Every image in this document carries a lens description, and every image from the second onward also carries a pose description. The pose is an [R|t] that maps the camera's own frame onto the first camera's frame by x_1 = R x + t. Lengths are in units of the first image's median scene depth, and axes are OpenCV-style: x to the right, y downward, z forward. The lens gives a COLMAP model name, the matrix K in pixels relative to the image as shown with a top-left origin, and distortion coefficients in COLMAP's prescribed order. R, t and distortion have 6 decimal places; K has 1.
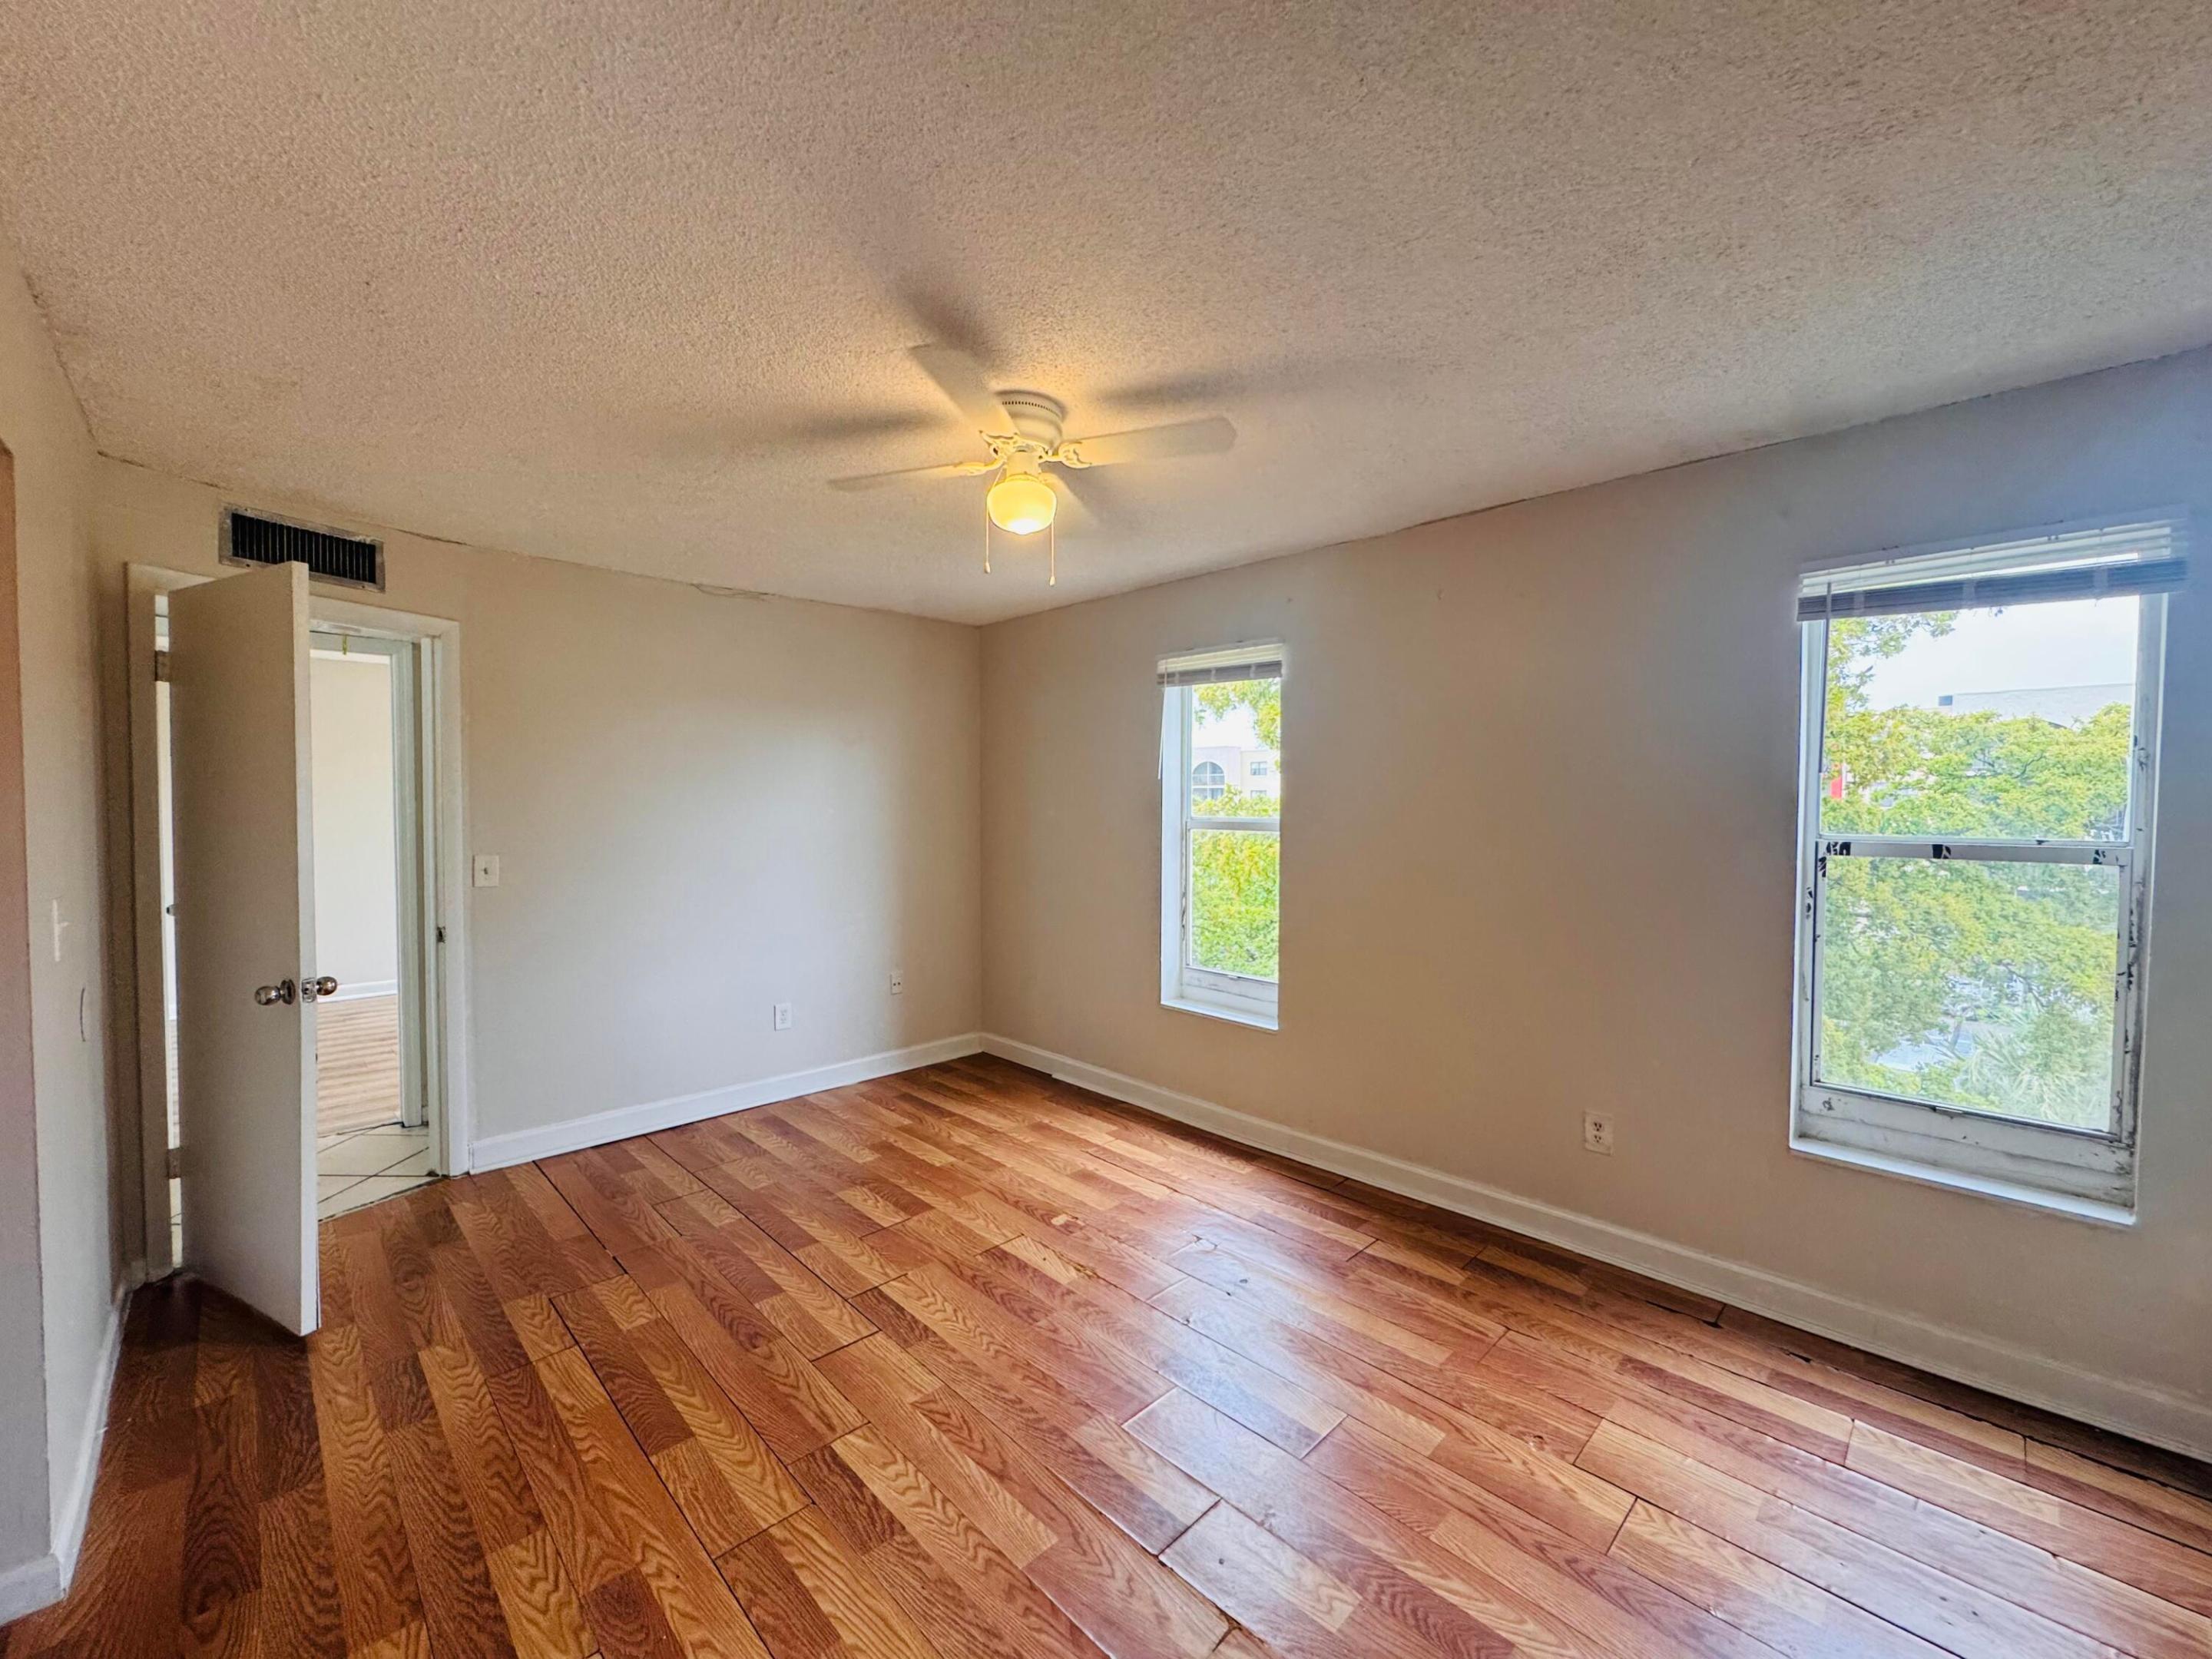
lens RADIAL K [[885.8, 0, 1104.5], [0, 885.8, 828.6], [0, 0, 1]] dist [-0.004211, 0.000561]
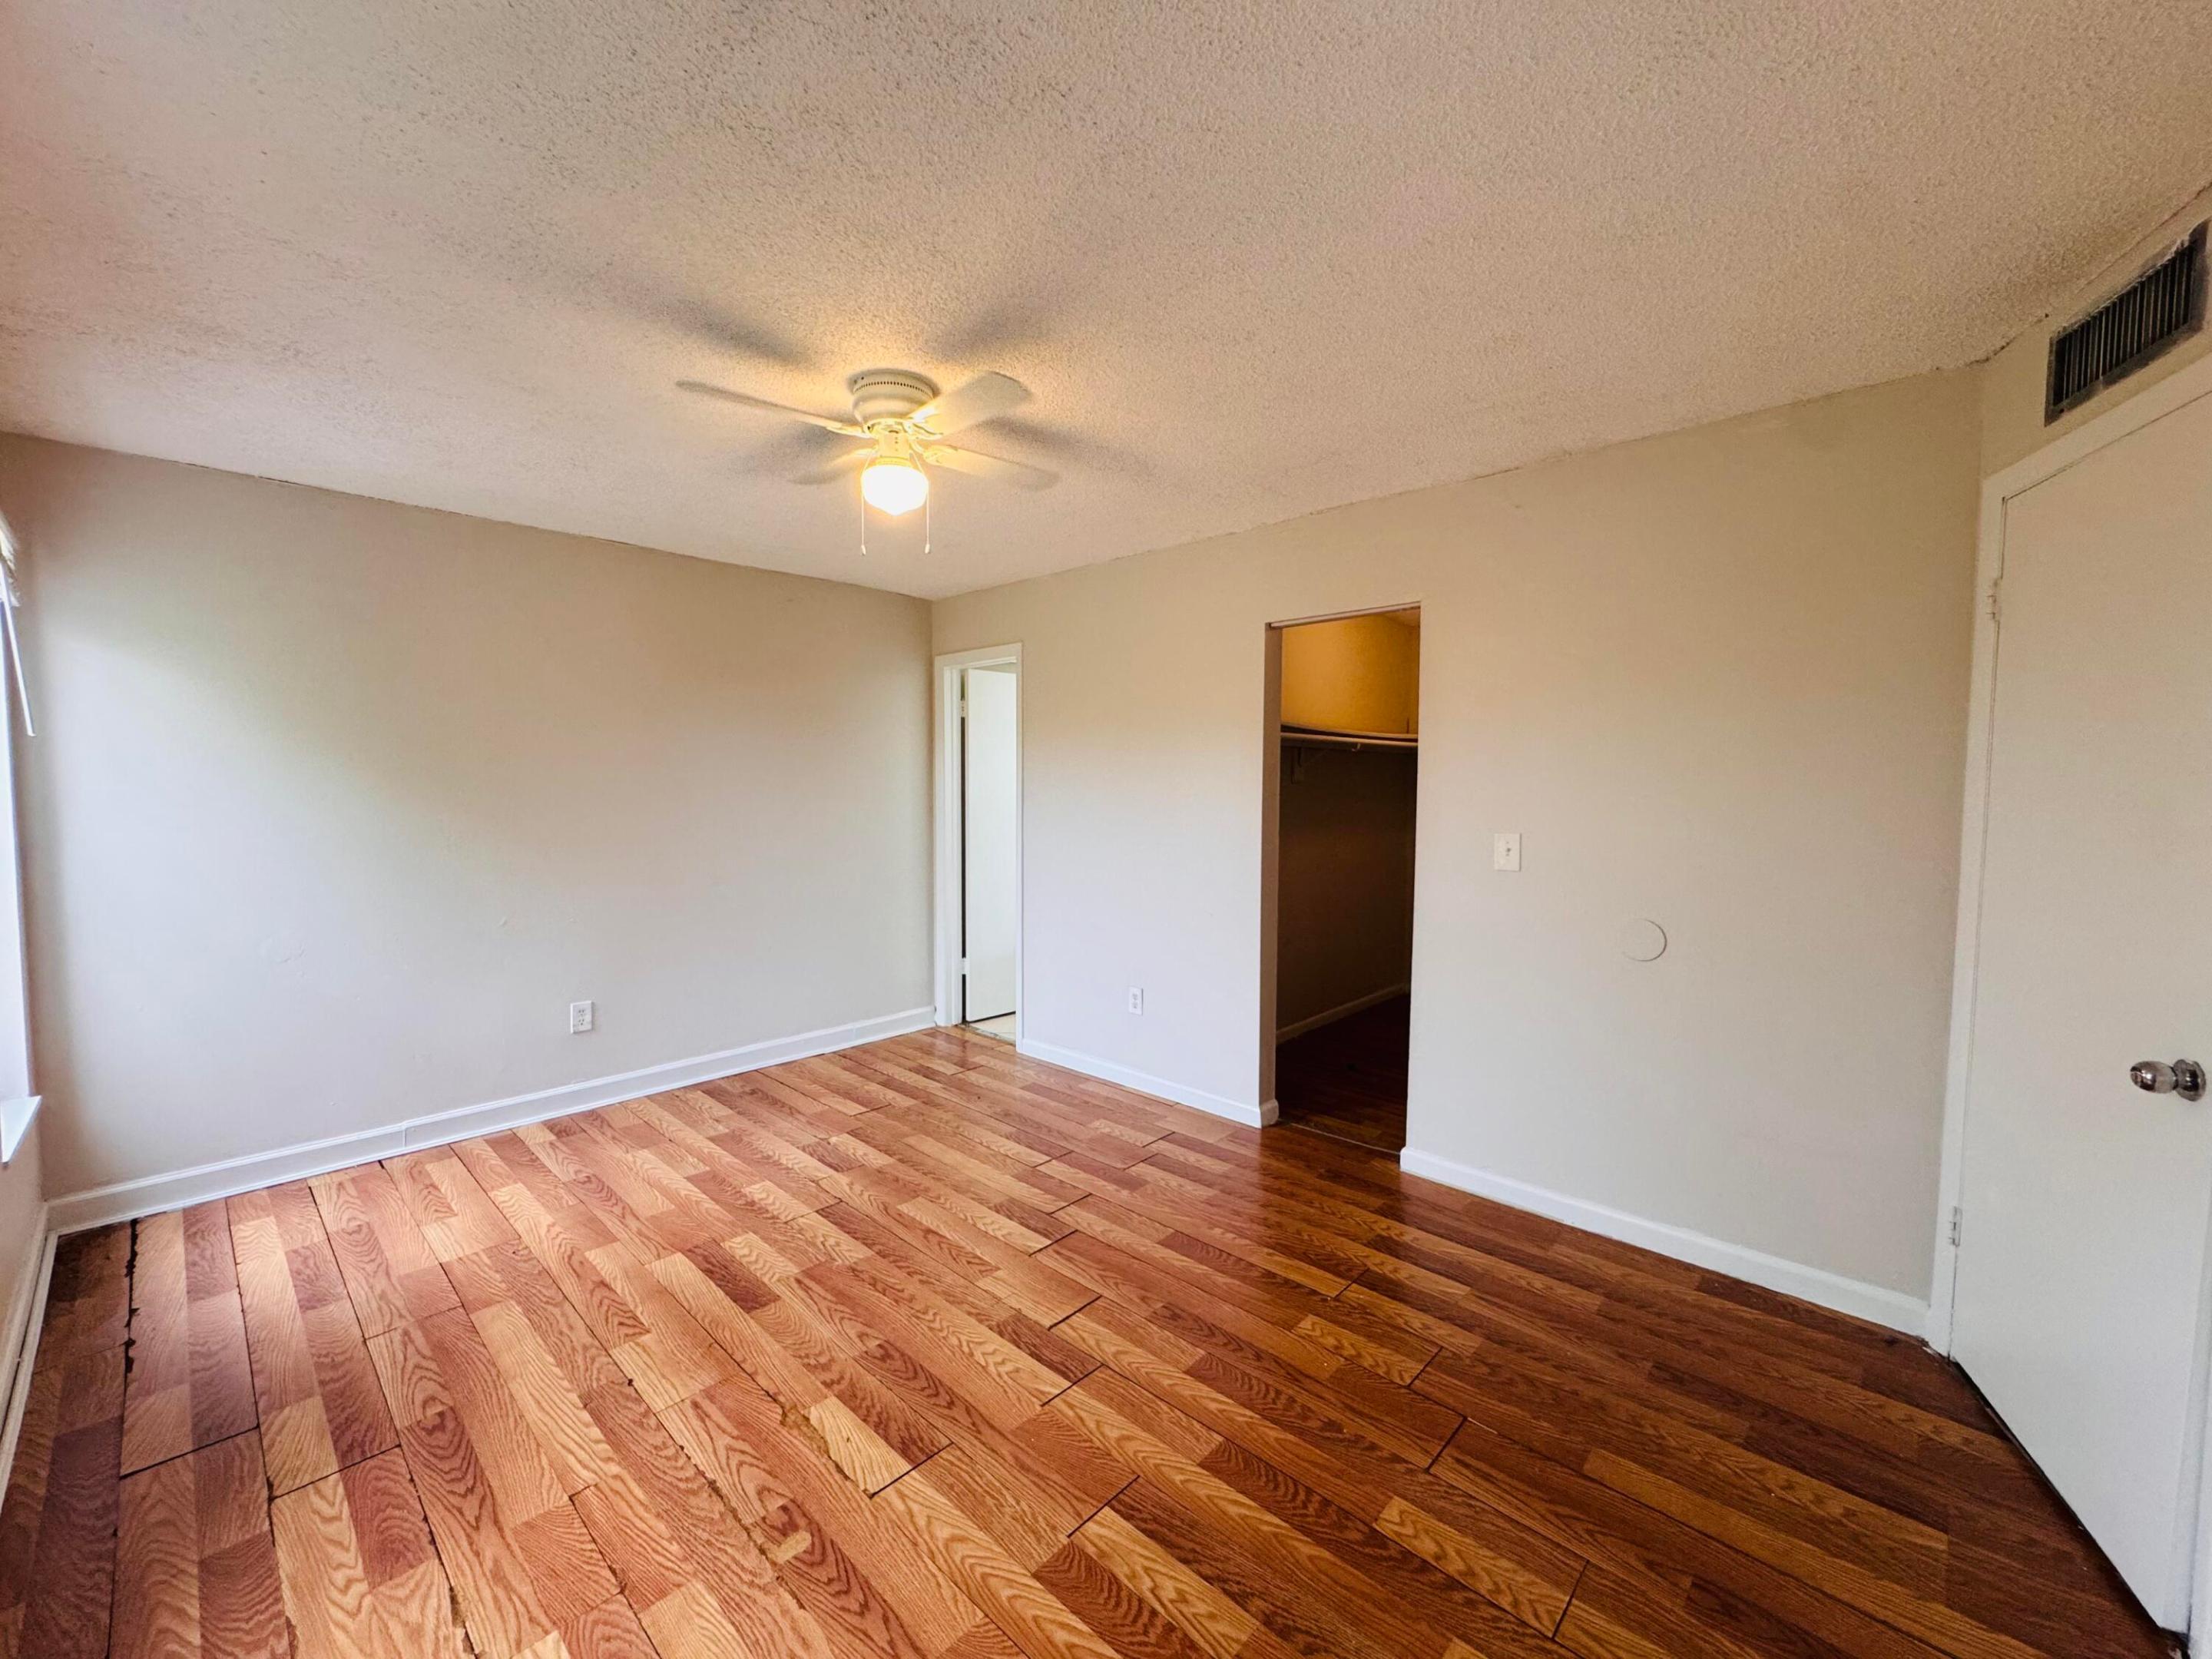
lens RADIAL K [[885.8, 0, 1103.0], [0, 885.8, 828.0], [0, 0, 1]] dist [-0.004211, 0.000561]
pose [[-0.999244, -0.002869, -0.038768, -0.267295], [-0.006296, 0.996050, 0.088570, -0.050407], [0.038361, 0.088748, -0.995315, 1.856173]]
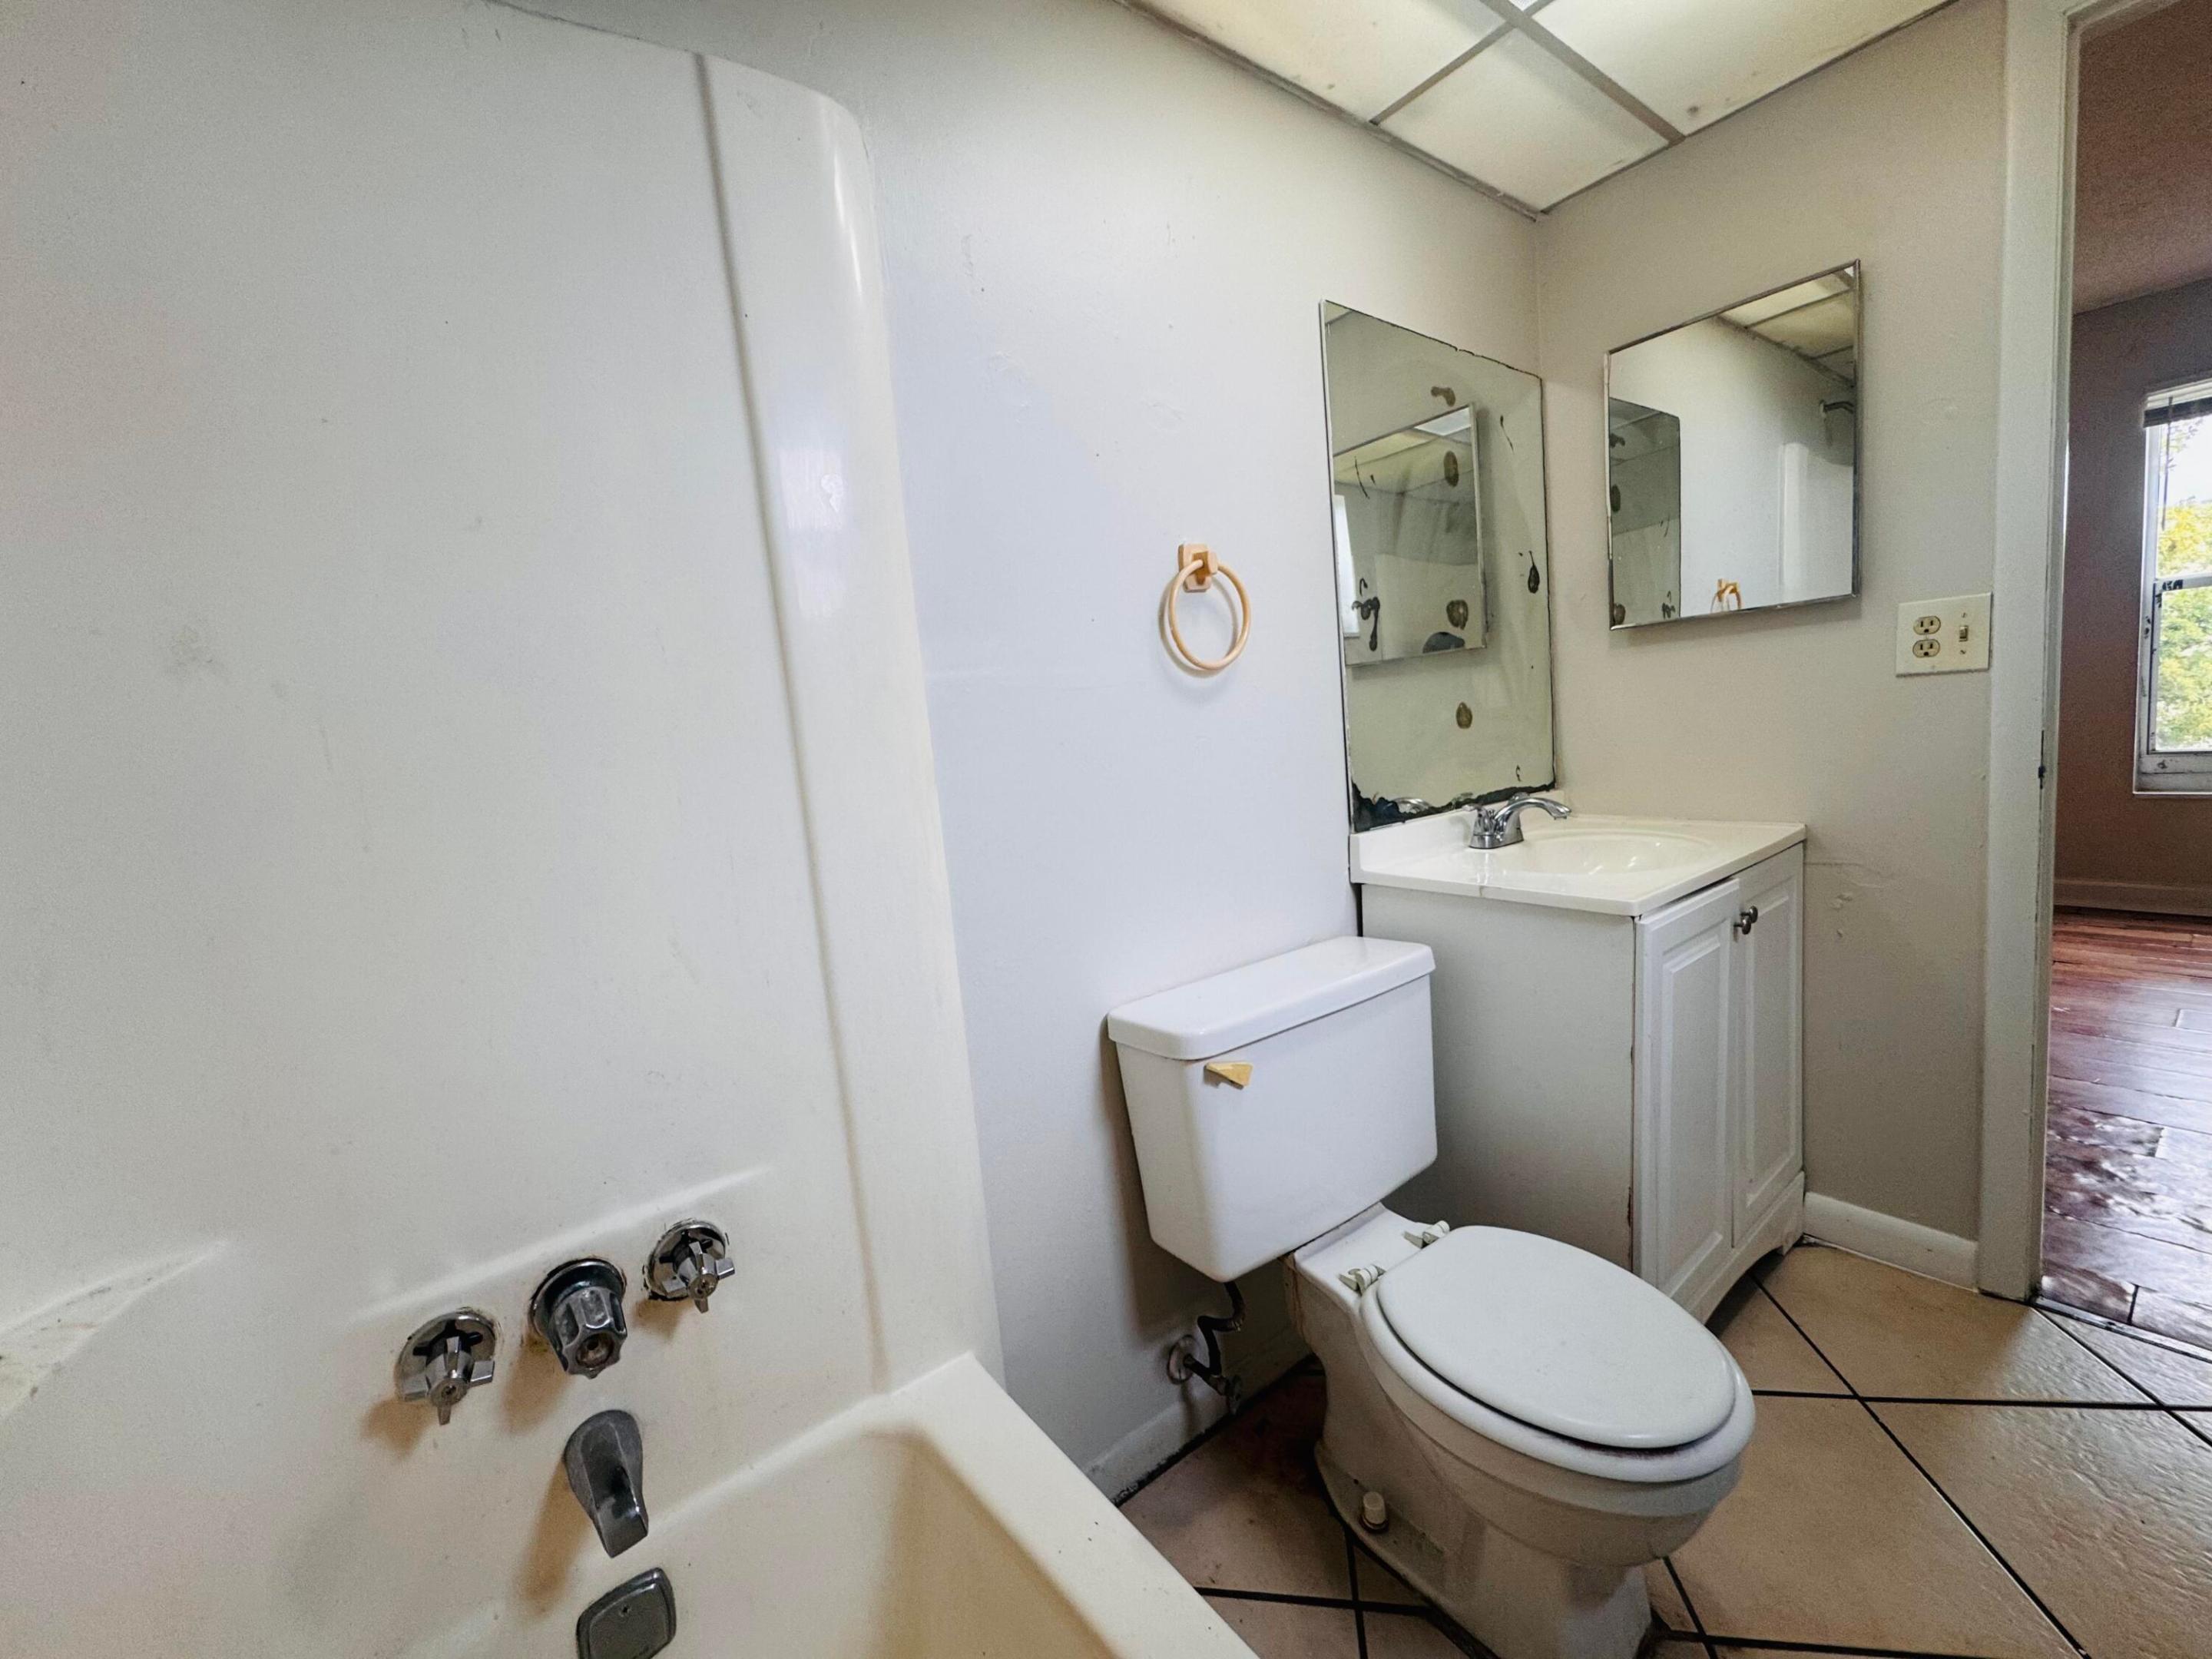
lens RADIAL K [[885.8, 0, 1106.2], [0, 885.8, 837.4], [0, 0, 1]] dist [-0.004211, 0.000561]
pose [[0.986910, -0.068049, -0.146209, -0.716554], [0.079791, 0.993910, 0.075999, 0.184796], [0.140147, -0.086670, 0.986330, -0.711131]]
